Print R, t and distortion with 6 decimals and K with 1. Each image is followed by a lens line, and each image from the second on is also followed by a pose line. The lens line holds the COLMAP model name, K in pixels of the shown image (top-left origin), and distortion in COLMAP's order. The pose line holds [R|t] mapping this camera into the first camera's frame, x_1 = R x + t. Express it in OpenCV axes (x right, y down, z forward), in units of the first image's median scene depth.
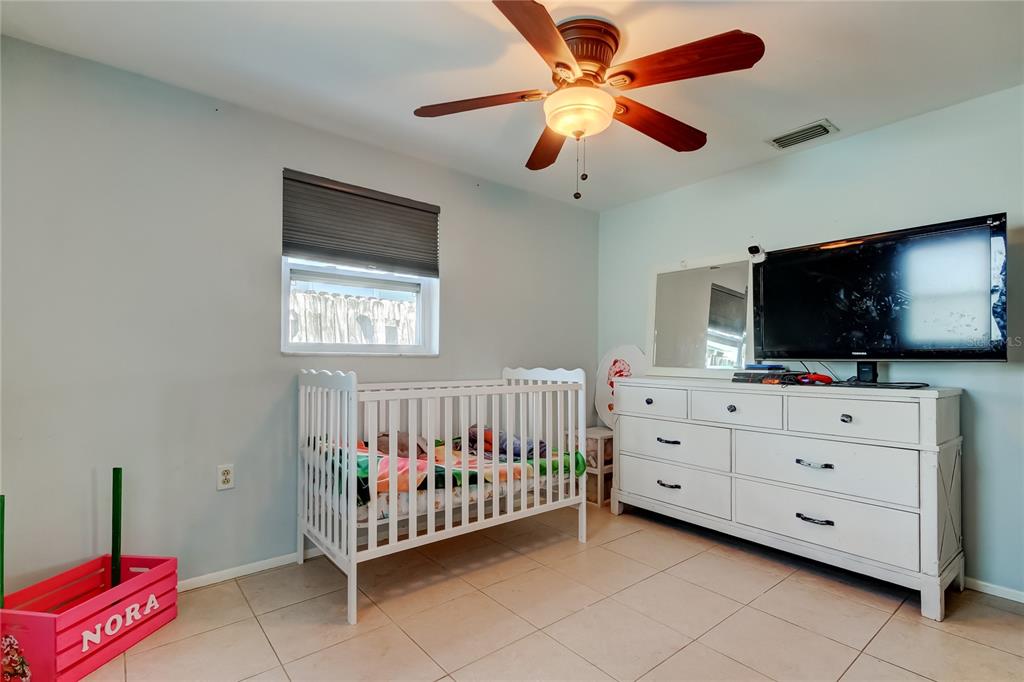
lens RADIAL K [[513.5, 0, 513.2], [0, 513.5, 368.4], [0, 0, 1]] dist [0.002033, 0.000514]
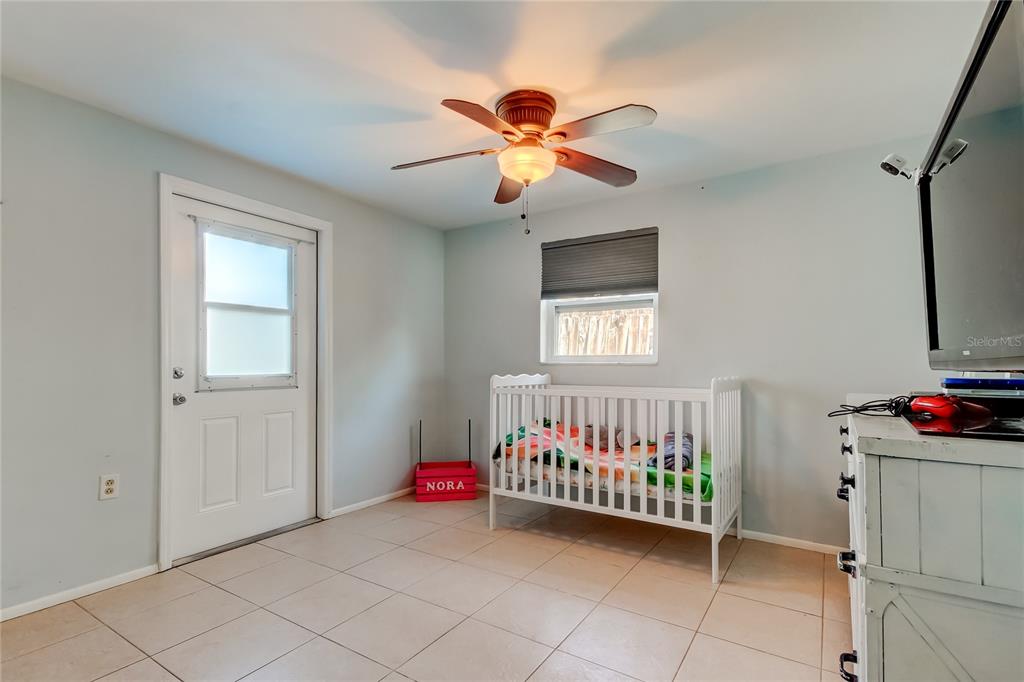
lens RADIAL K [[478.1, 0, 512.1], [0, 478.1, 356.7], [0, 0, 1]] dist [0.010014, 0.000189]
pose [[0.278858, -0.009960, -0.960281, 0.939282], [-0.013589, 0.999805, -0.014316, -0.022988], [0.960236, 0.017042, 0.278668, 0.520582]]
